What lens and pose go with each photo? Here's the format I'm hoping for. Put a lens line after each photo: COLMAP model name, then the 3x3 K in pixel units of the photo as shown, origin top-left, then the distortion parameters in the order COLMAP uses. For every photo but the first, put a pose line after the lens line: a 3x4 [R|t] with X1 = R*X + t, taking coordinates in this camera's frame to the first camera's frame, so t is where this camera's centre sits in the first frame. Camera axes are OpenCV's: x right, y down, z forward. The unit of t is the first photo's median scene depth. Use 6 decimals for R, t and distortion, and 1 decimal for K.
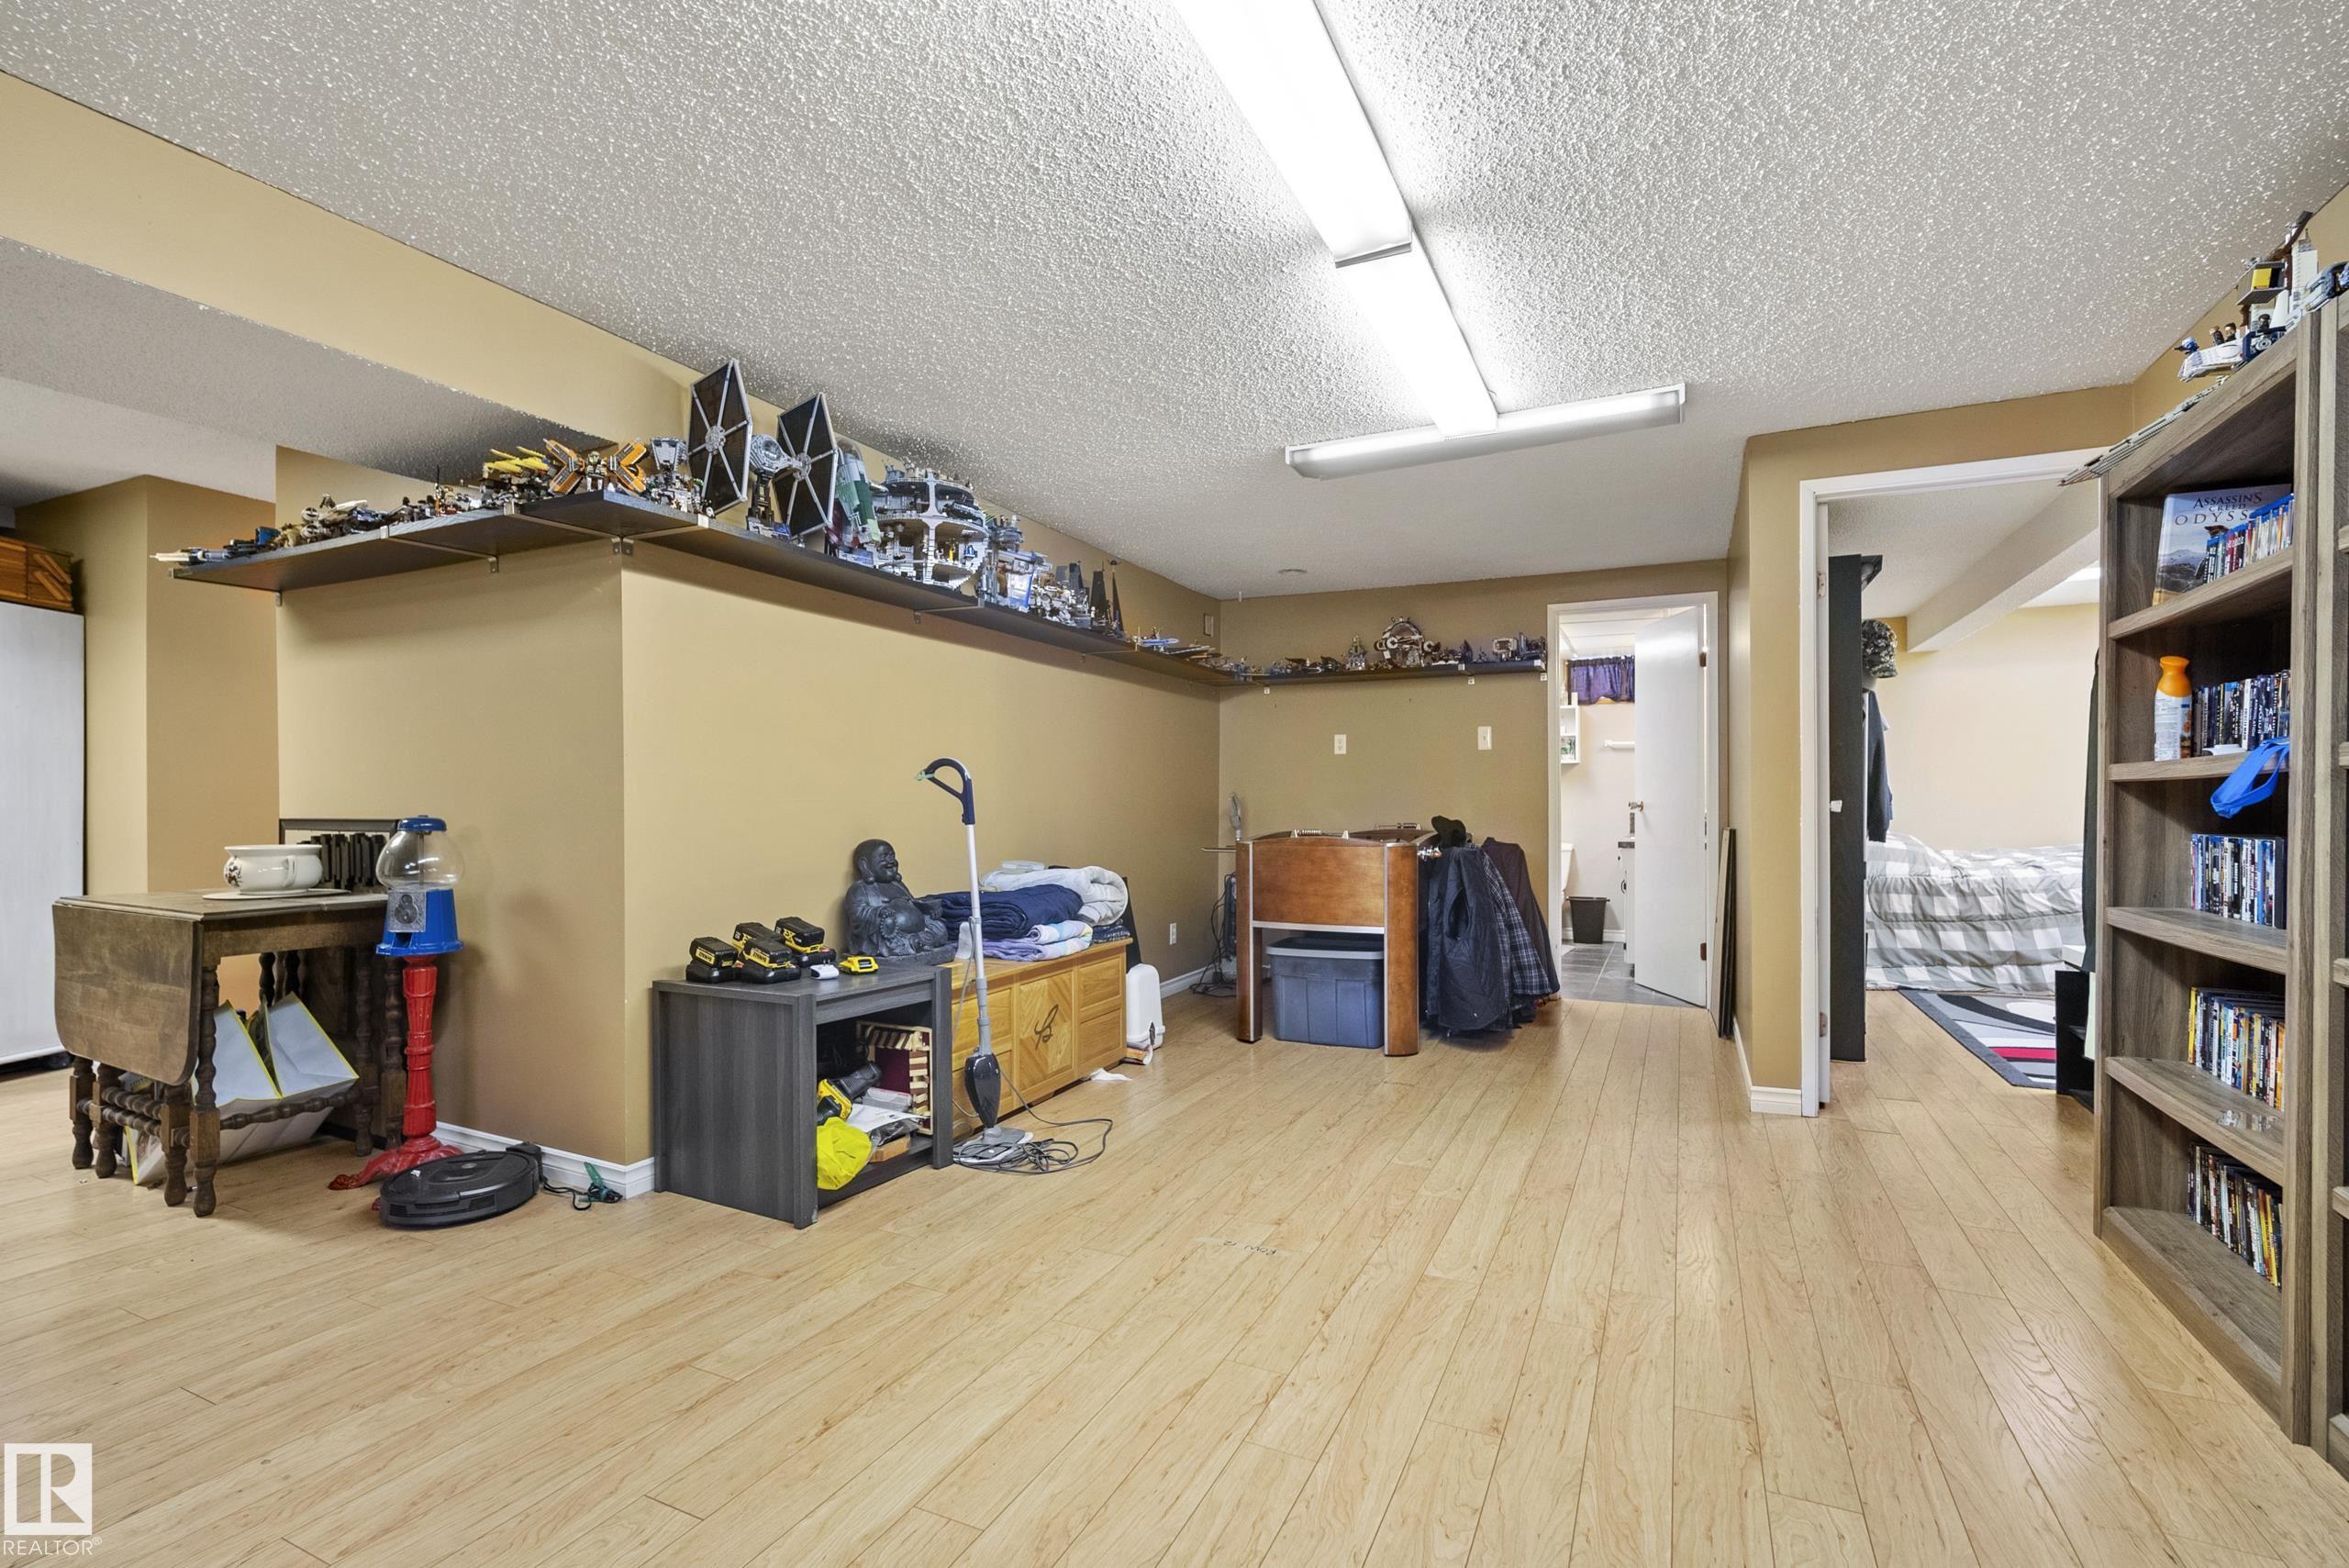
lens RADIAL K [[1061.1, 0, 1170.6], [0, 1061.1, 818.4], [0, 0, 1]] dist [-0.000848, 0.000068]
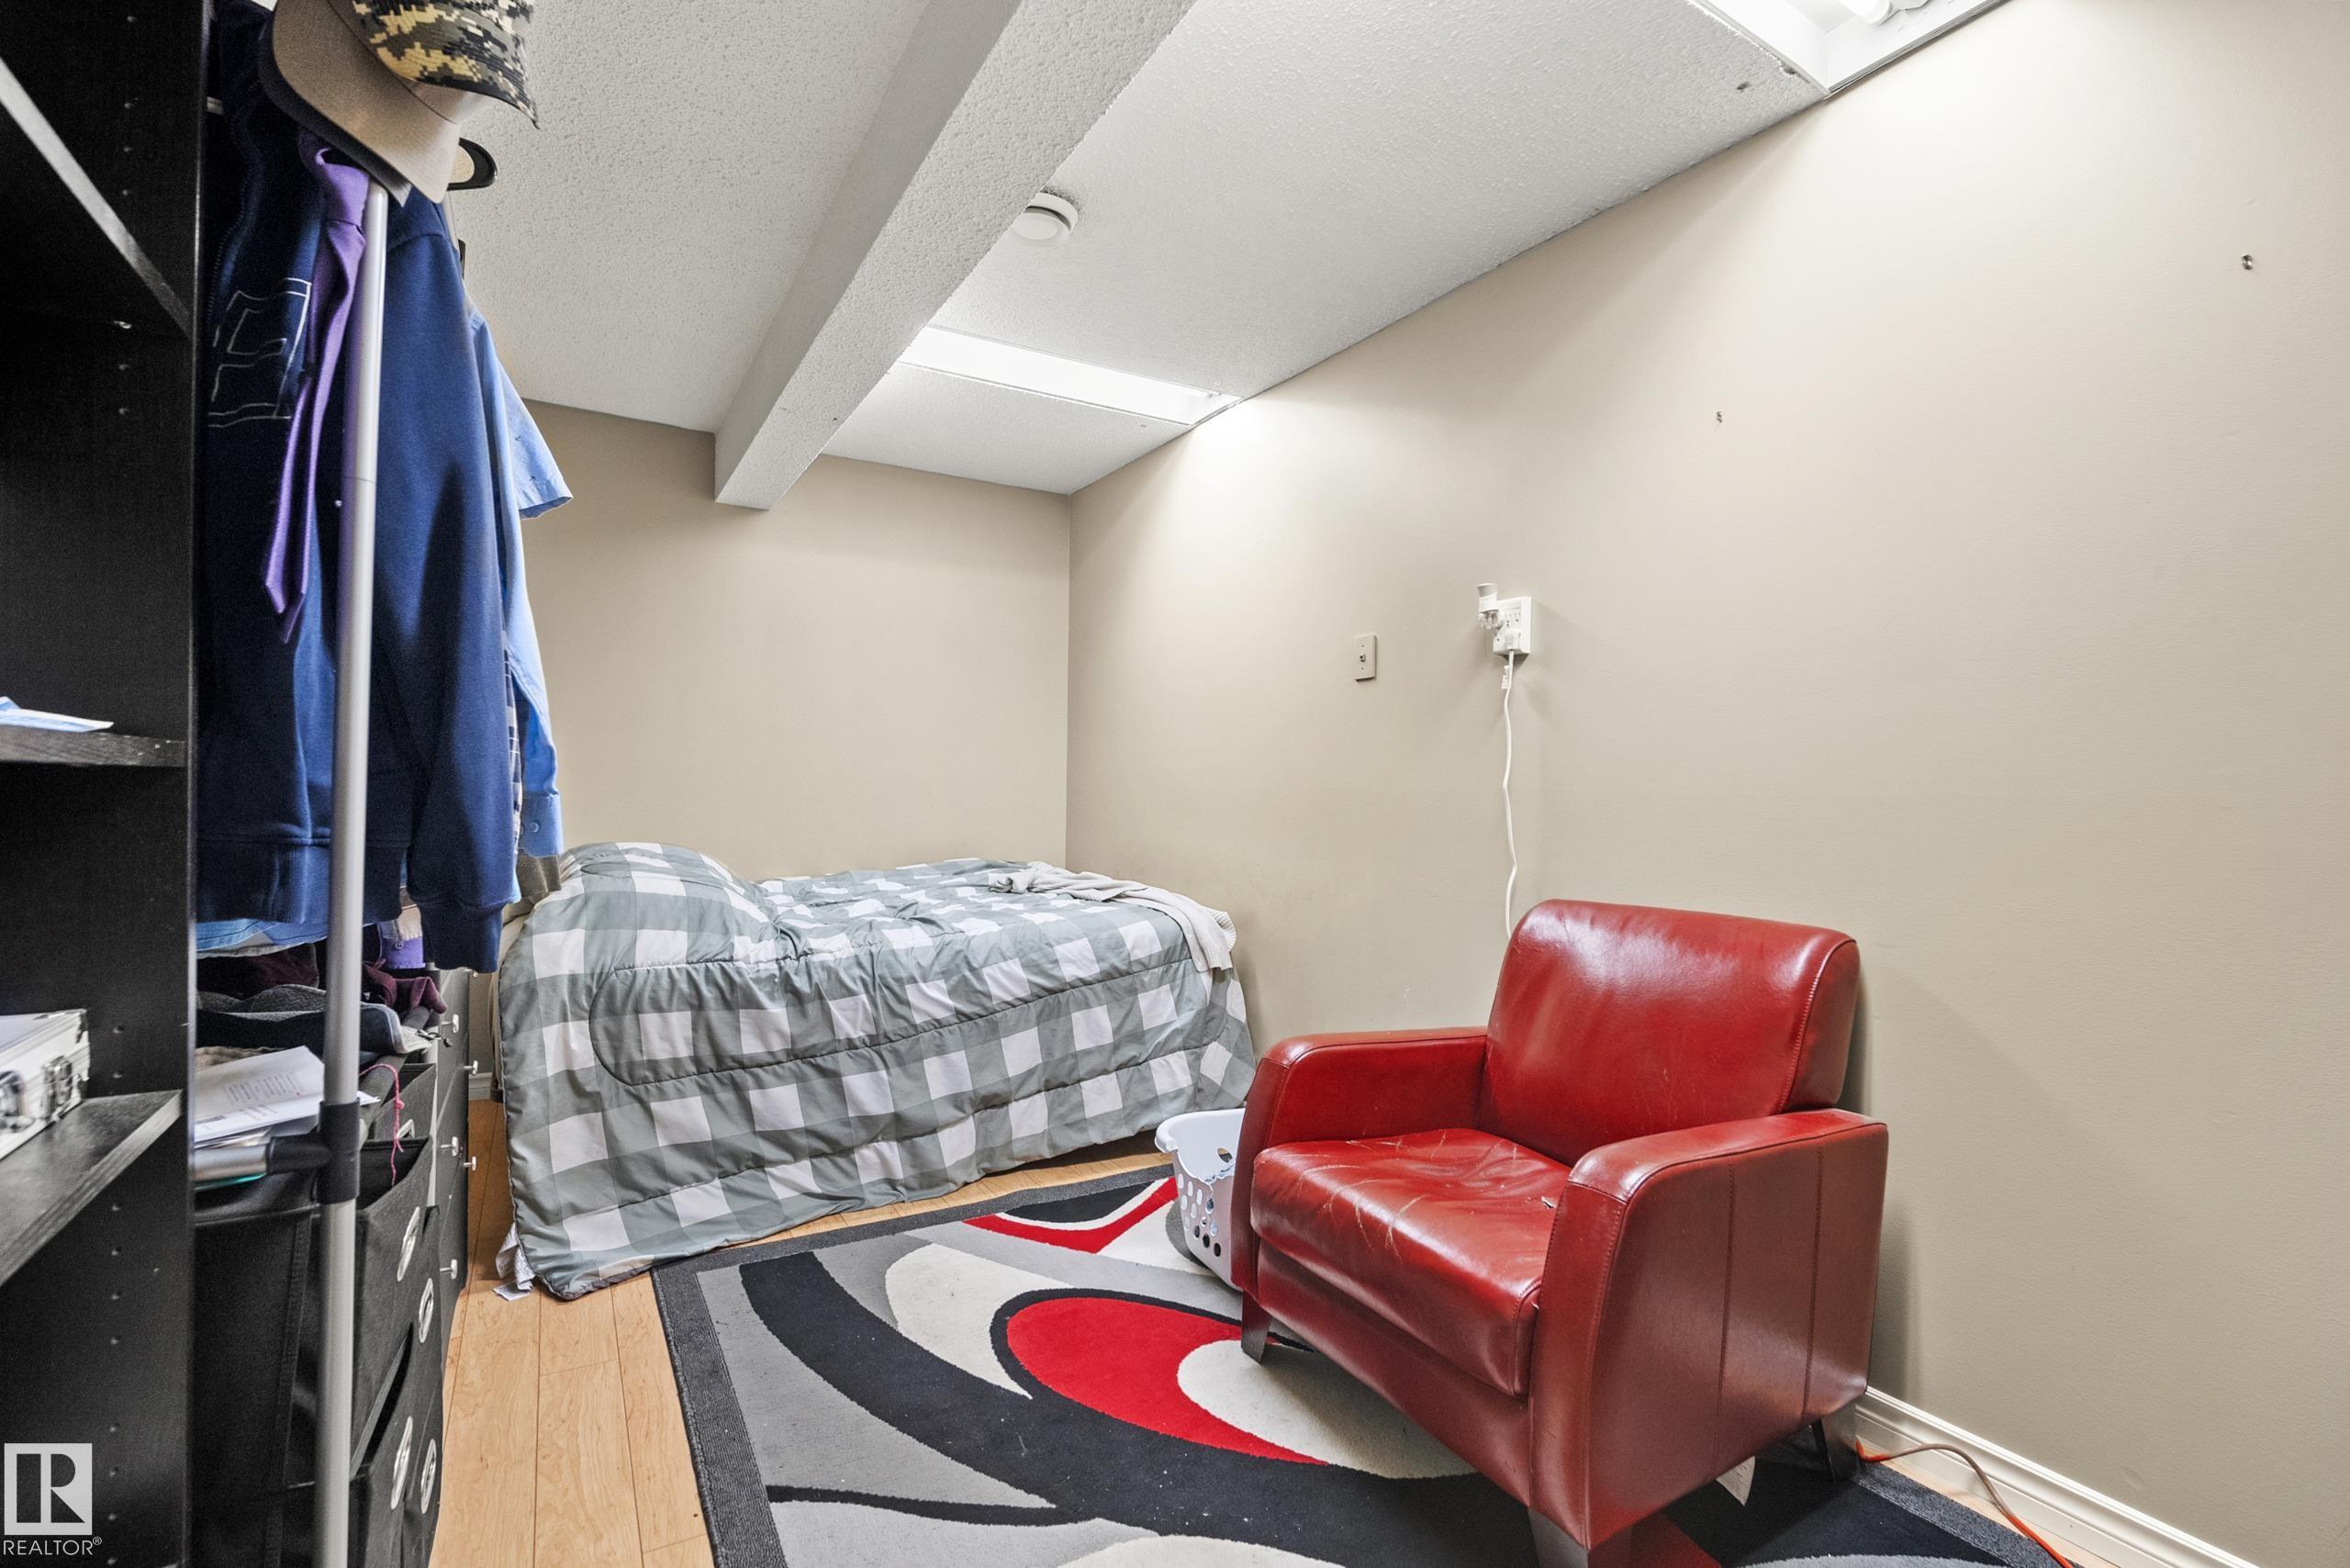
lens RADIAL K [[1061.7, 0, 1180.5], [0, 1061.7, 794.9], [0, 0, 1]] dist [-0.000848, 0.000068]
pose [[0.551664, 0.014432, 0.833942, 0.467651], [-0.007206, 0.999895, -0.012537, -0.007602], [-0.834036, 0.000906, 0.551710, 0.626853]]
